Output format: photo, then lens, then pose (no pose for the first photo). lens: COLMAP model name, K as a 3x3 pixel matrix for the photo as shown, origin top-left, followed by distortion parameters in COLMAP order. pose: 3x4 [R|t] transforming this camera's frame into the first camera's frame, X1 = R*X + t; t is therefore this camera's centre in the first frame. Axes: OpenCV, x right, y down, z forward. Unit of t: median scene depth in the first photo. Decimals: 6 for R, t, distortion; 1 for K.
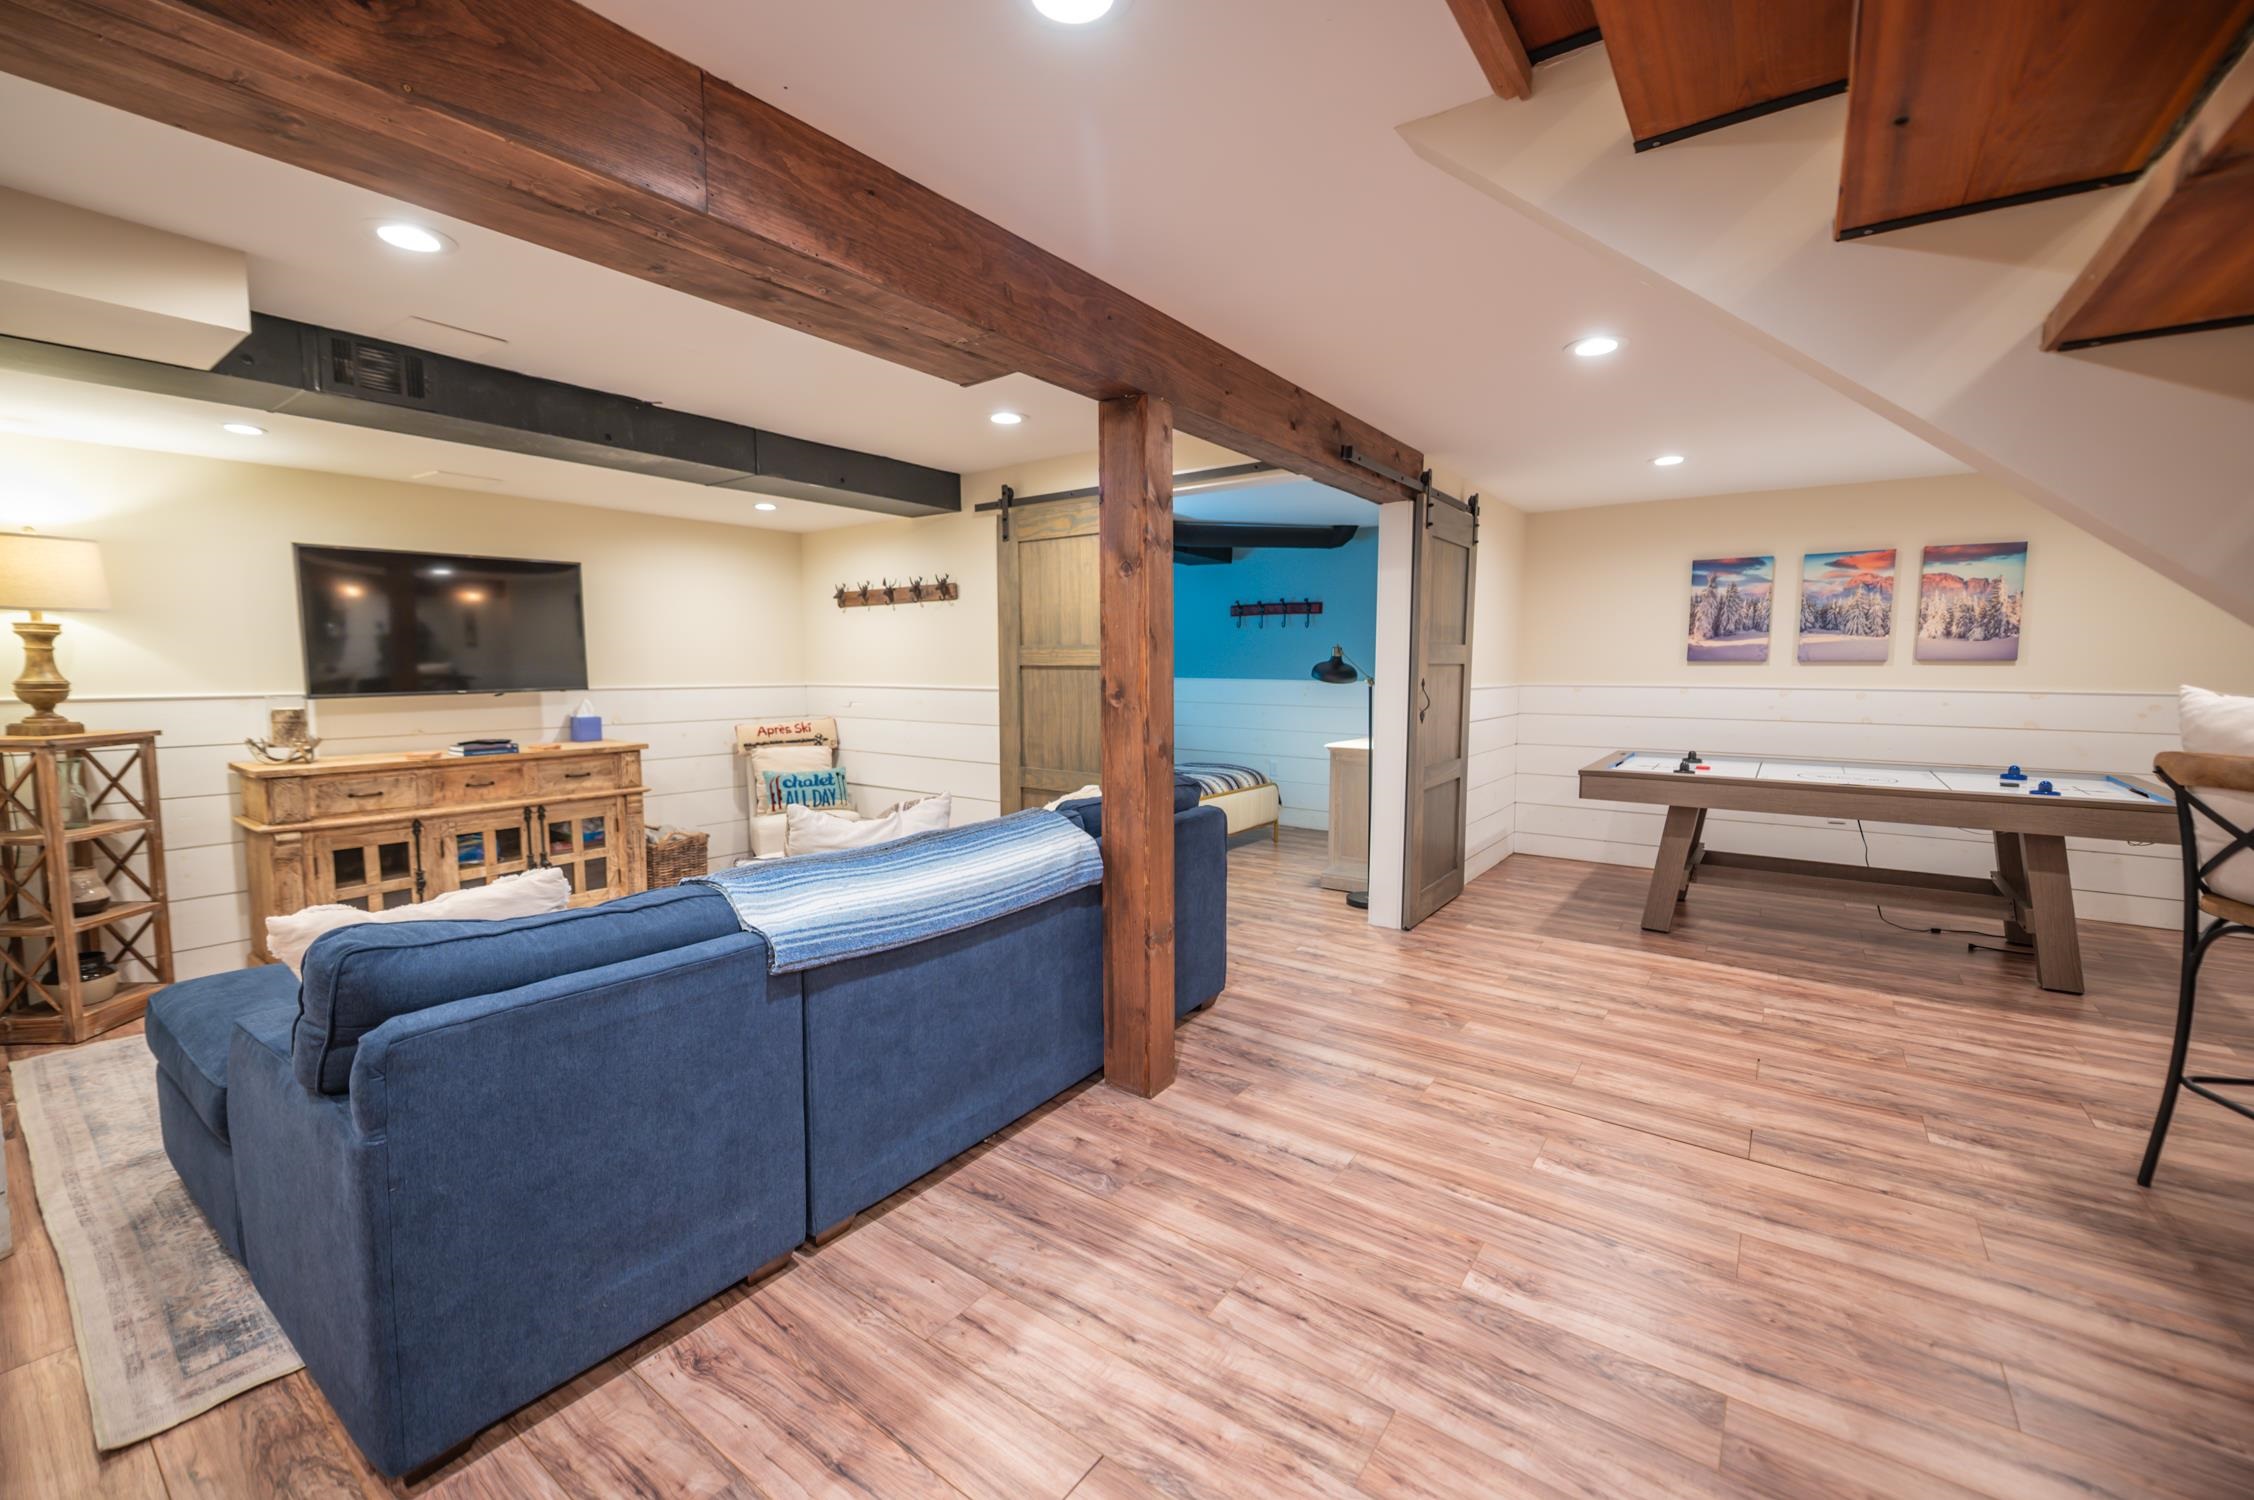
lens RADIAL K [[892.3, 0, 1127.5], [0, 892.3, 744.7], [0, 0, 1]] dist [-0.006008, -0.001034]
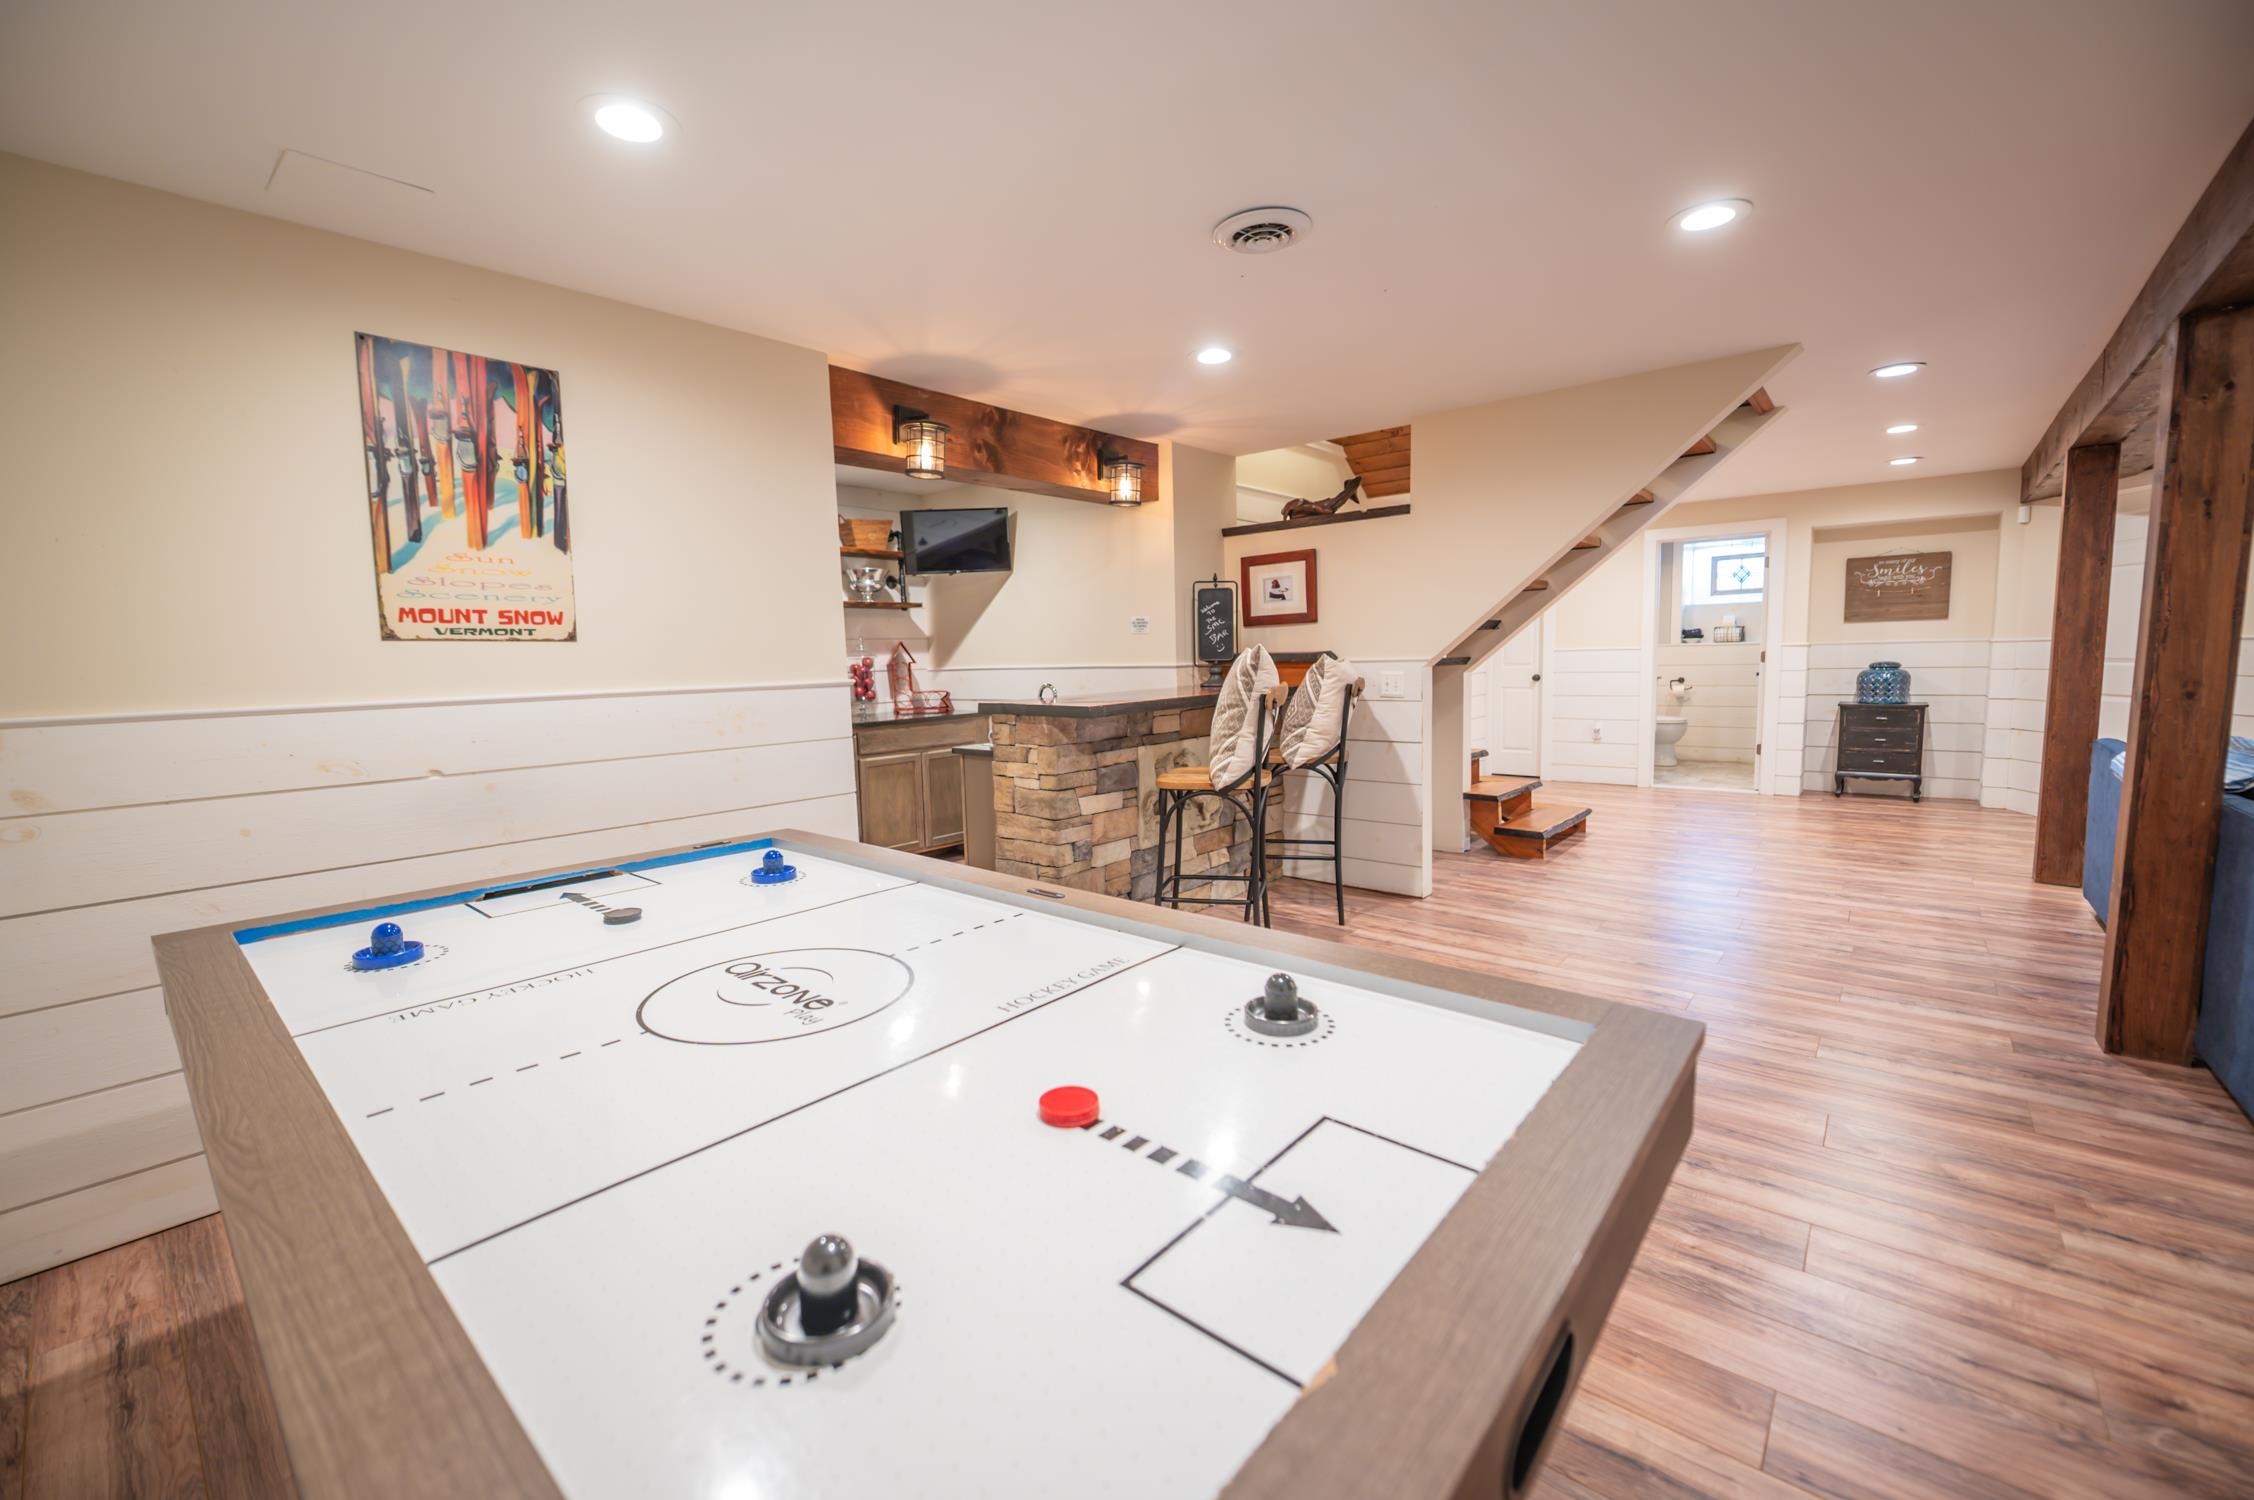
lens RADIAL K [[892.3, 0, 1144.4], [0, 892.3, 747.8], [0, 0, 1]] dist [-0.006008, -0.001034]
pose [[-0.997909, 0.019958, 0.061475, 0.665000], [0.031967, 0.979059, 0.201053, -0.101547], [-0.056175, 0.202598, -0.977649, 1.272721]]
